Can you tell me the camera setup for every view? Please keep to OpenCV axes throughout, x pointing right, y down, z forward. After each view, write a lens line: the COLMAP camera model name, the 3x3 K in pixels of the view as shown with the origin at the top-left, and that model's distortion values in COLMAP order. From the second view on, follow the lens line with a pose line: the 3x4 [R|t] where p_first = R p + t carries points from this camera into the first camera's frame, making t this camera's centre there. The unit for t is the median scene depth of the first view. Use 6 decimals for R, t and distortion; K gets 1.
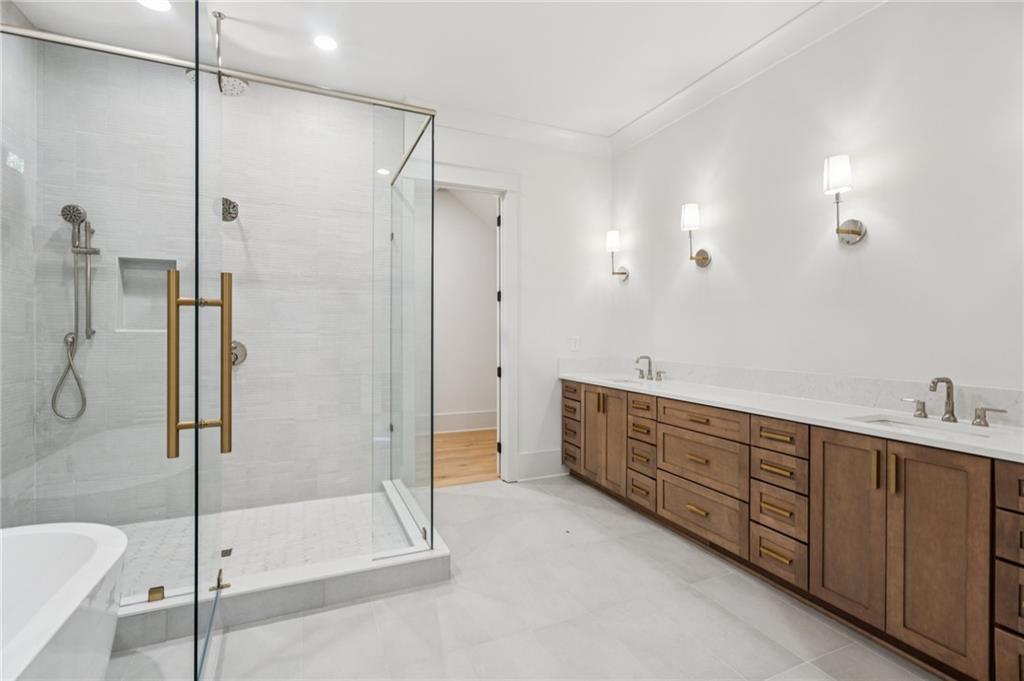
lens RADIAL K [[468.1, 0, 508.9], [0, 468.1, 332.3], [0, 0, 1]] dist [-0.000584, 0.000149]
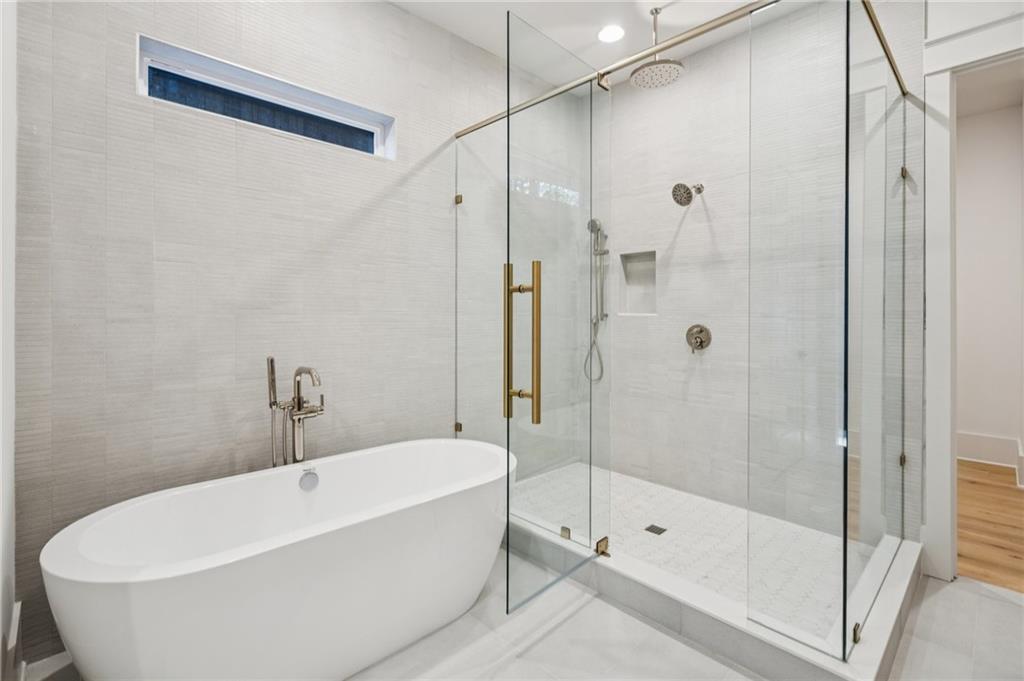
lens RADIAL K [[476.1, 0, 507.4], [0, 476.1, 315.6], [0, 0, 1]] dist [-0.000229, 0.000430]
pose [[0.348797, 0.001820, -0.937197, 0.235173], [-0.005230, 0.999986, -0.000004, 0.001539], [0.937184, 0.004903, 0.348802, 0.297363]]
